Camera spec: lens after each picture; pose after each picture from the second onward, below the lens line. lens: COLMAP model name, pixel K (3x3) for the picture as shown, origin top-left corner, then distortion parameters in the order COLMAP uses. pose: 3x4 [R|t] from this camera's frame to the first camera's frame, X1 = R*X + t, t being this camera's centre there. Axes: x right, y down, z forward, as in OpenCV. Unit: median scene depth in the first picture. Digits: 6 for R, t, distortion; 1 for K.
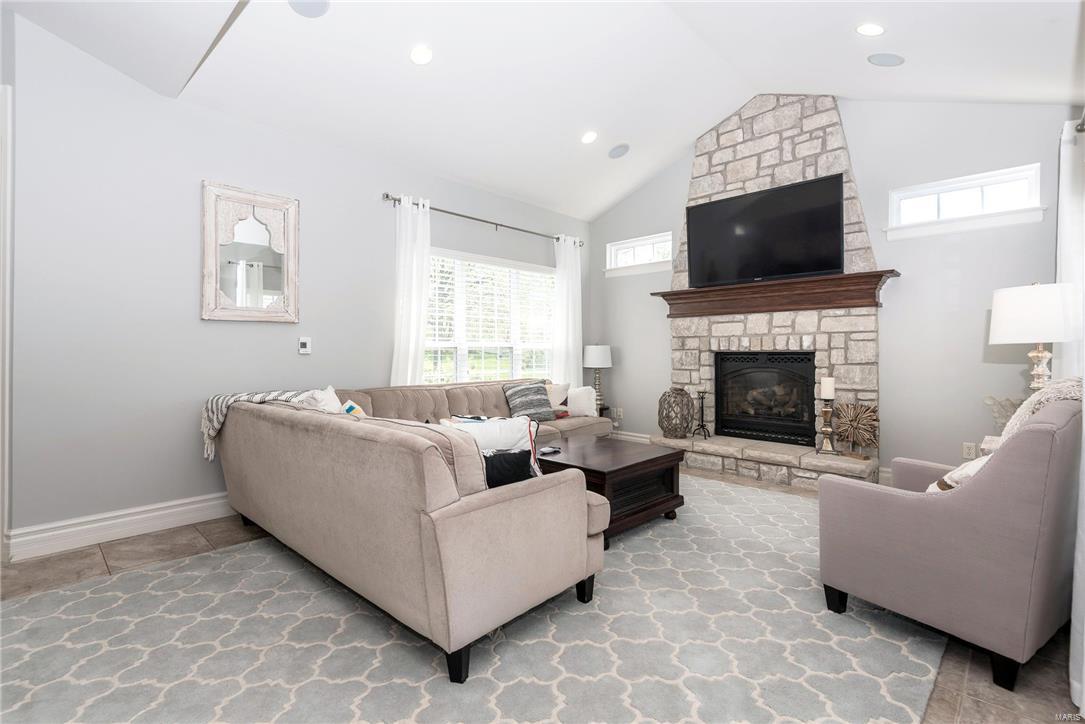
lens RADIAL K [[501.1, 0, 542.8], [0, 501.1, 357.8], [0, 0, 1]] dist [-0.001243, -0.000475]
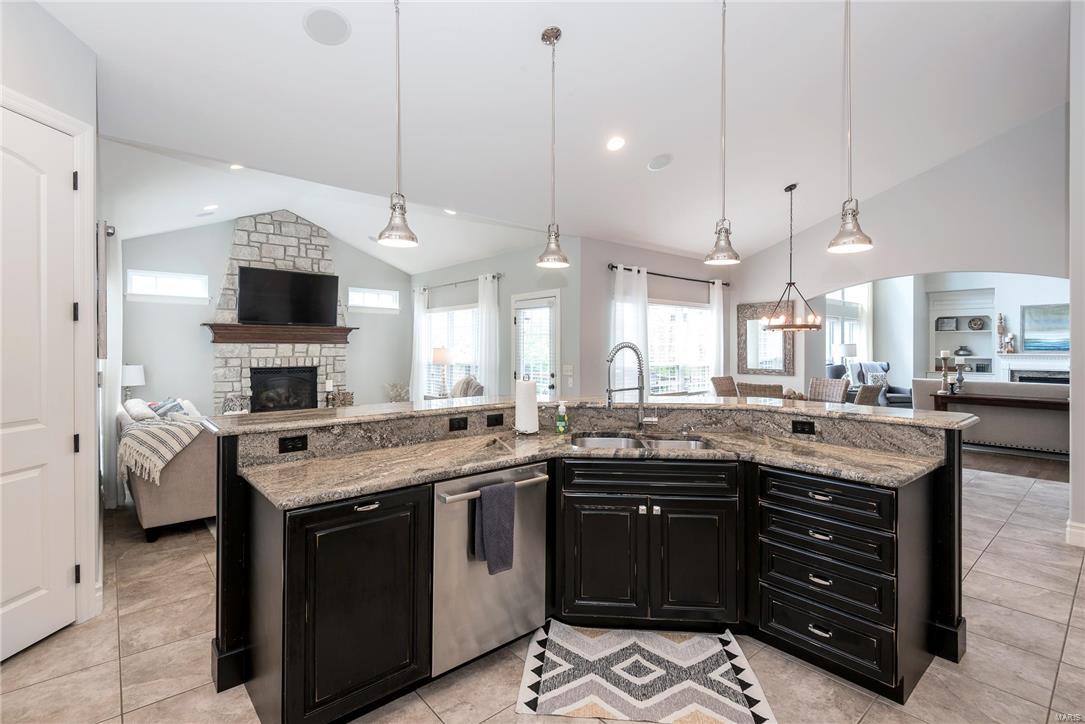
lens RADIAL K [[501.1, 0, 542.5], [0, 501.1, 355.3], [0, 0, 1]] dist [-0.001243, -0.000475]
pose [[0.086344, -0.007989, 0.996233, -1.142913], [0.013144, 0.999890, 0.006879, -0.052399], [-0.996179, 0.012500, 0.086439, 0.030399]]
